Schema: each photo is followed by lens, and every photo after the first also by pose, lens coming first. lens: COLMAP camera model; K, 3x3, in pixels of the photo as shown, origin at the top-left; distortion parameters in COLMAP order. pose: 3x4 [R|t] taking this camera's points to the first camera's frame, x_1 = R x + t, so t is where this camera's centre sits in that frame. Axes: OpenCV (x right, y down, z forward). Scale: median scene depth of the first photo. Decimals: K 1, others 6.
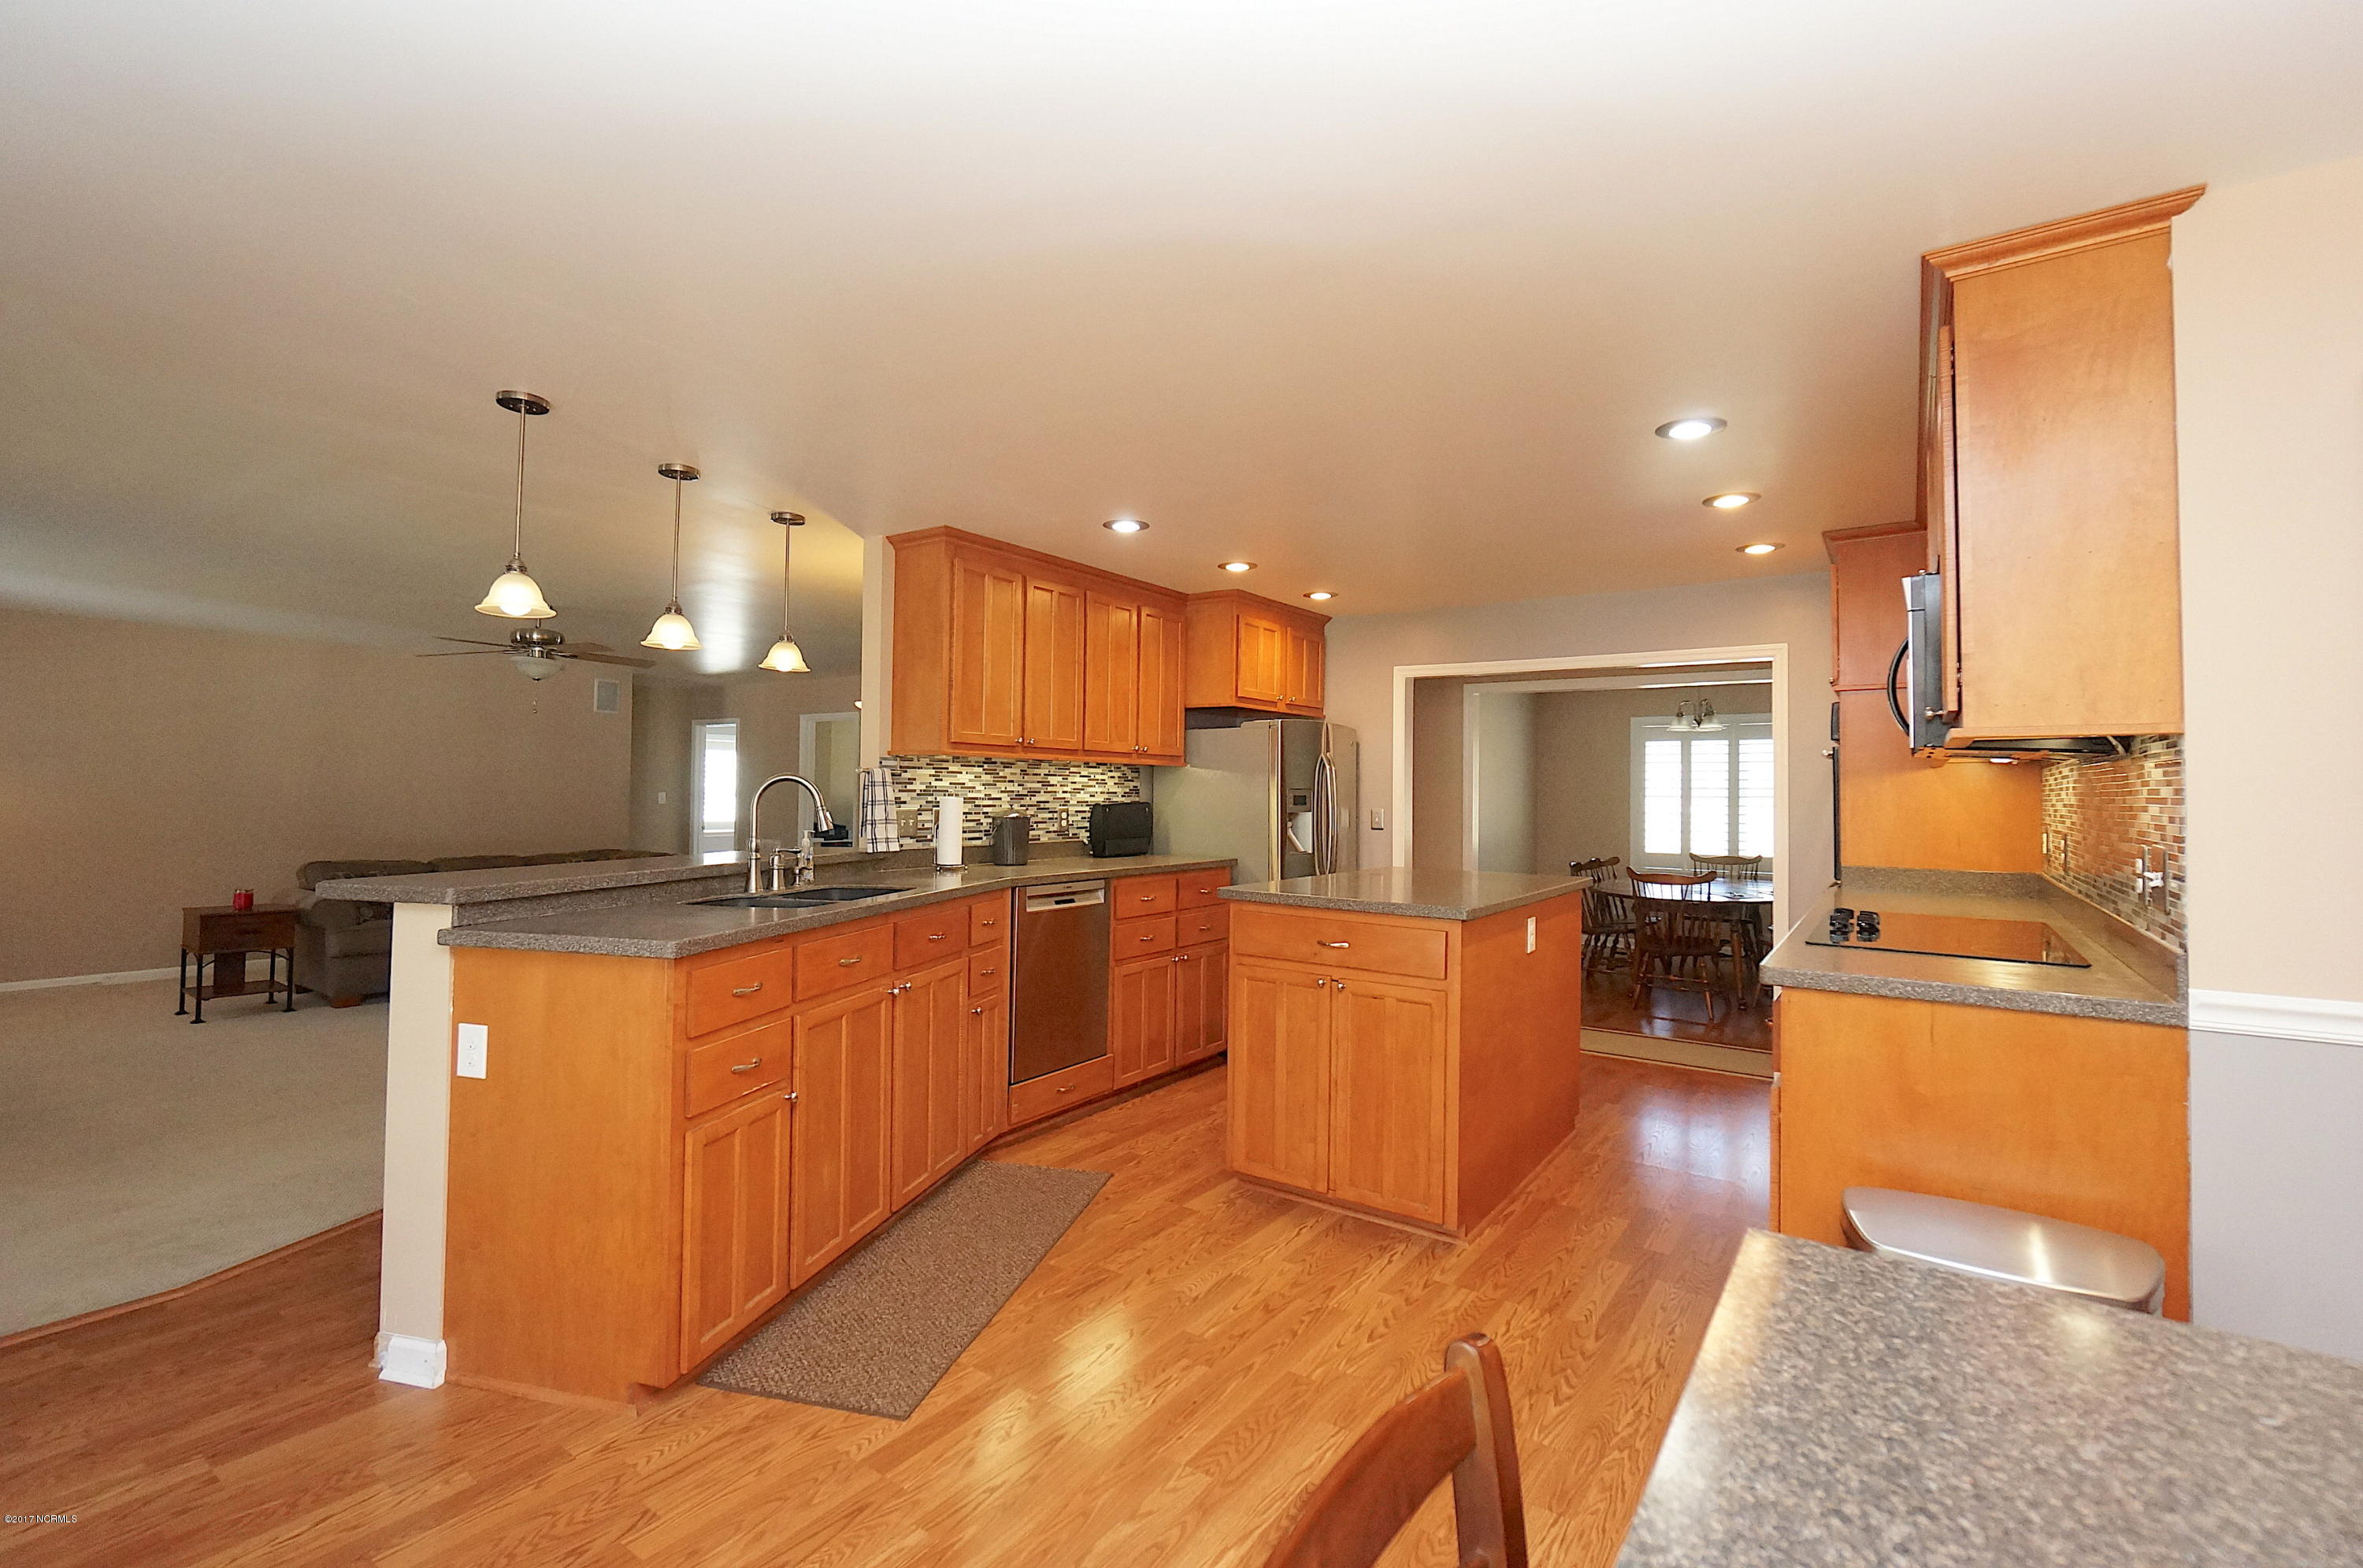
lens RADIAL K [[1035.3, 0, 1172.8], [0, 1035.3, 773.8], [0, 0, 1]] dist [-0.002949, 0.000219]
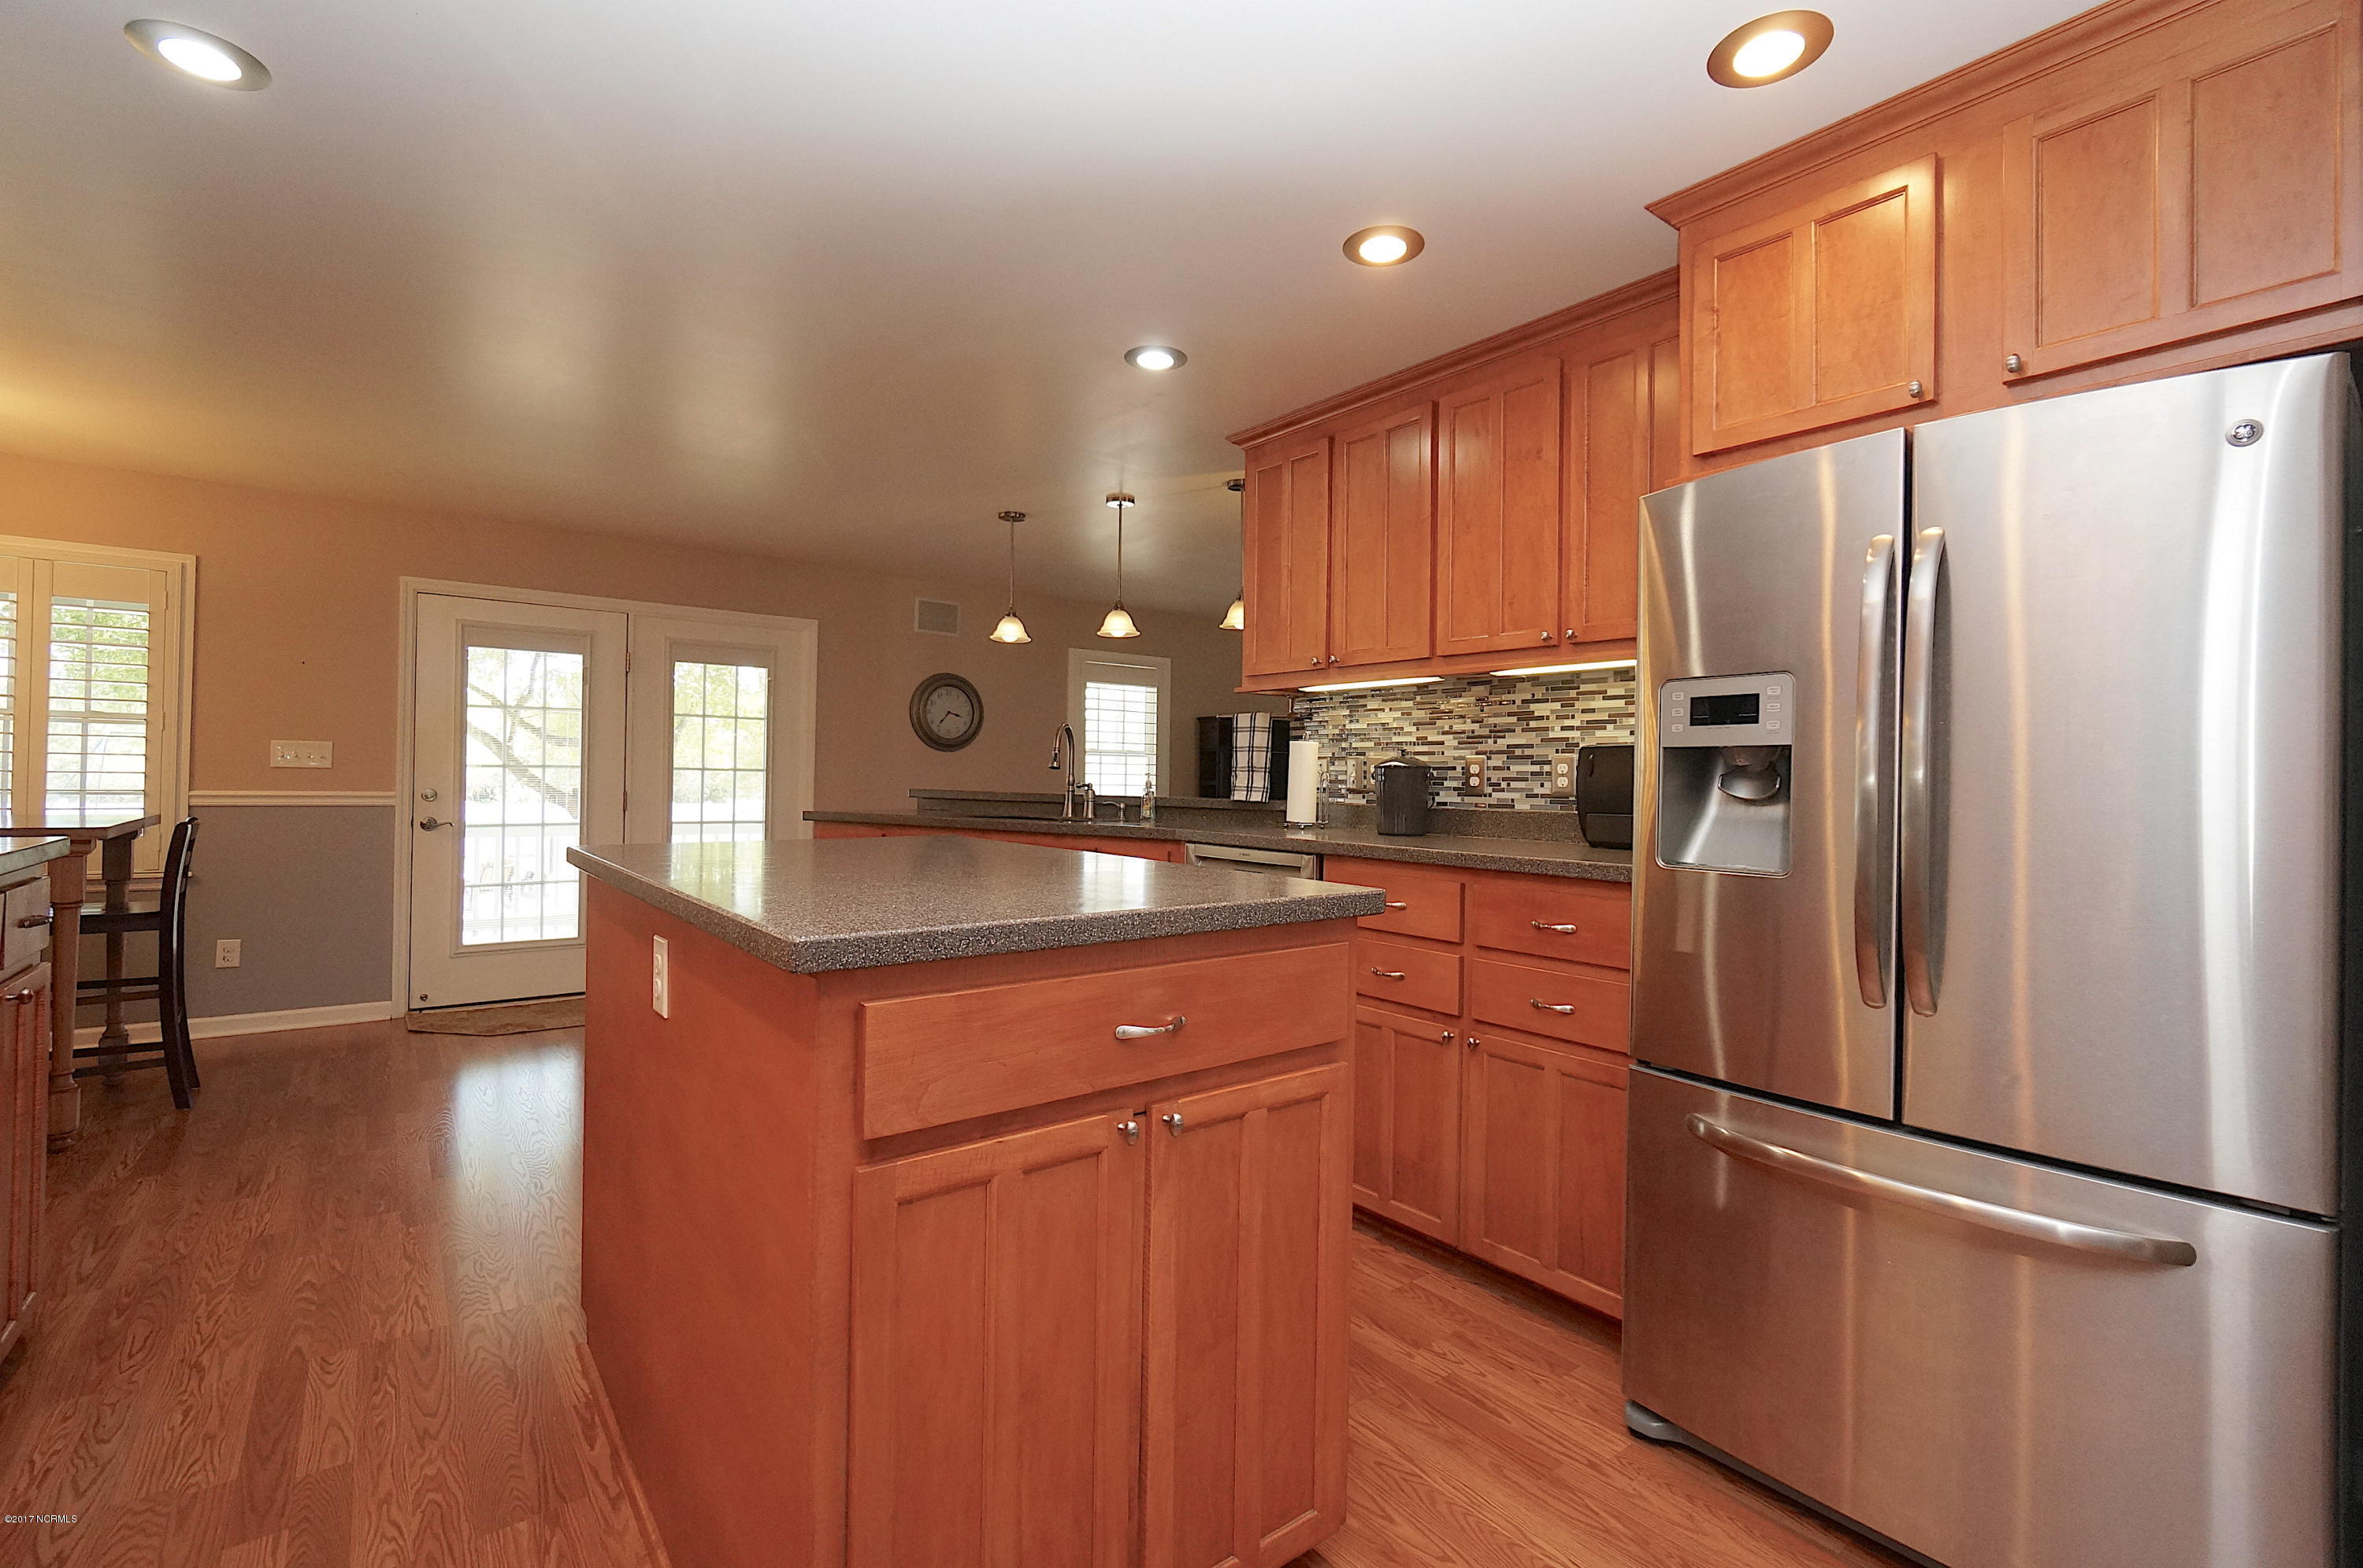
lens RADIAL K [[1035.3, 0, 1181.6], [0, 1035.3, 780.0], [0, 0, 1]] dist [-0.002949, 0.000219]
pose [[-0.280653, -0.020619, -0.959588, 0.540299], [-0.010238, 0.999777, -0.018488, 0.063025], [0.959755, 0.004636, -0.280802, 1.021729]]
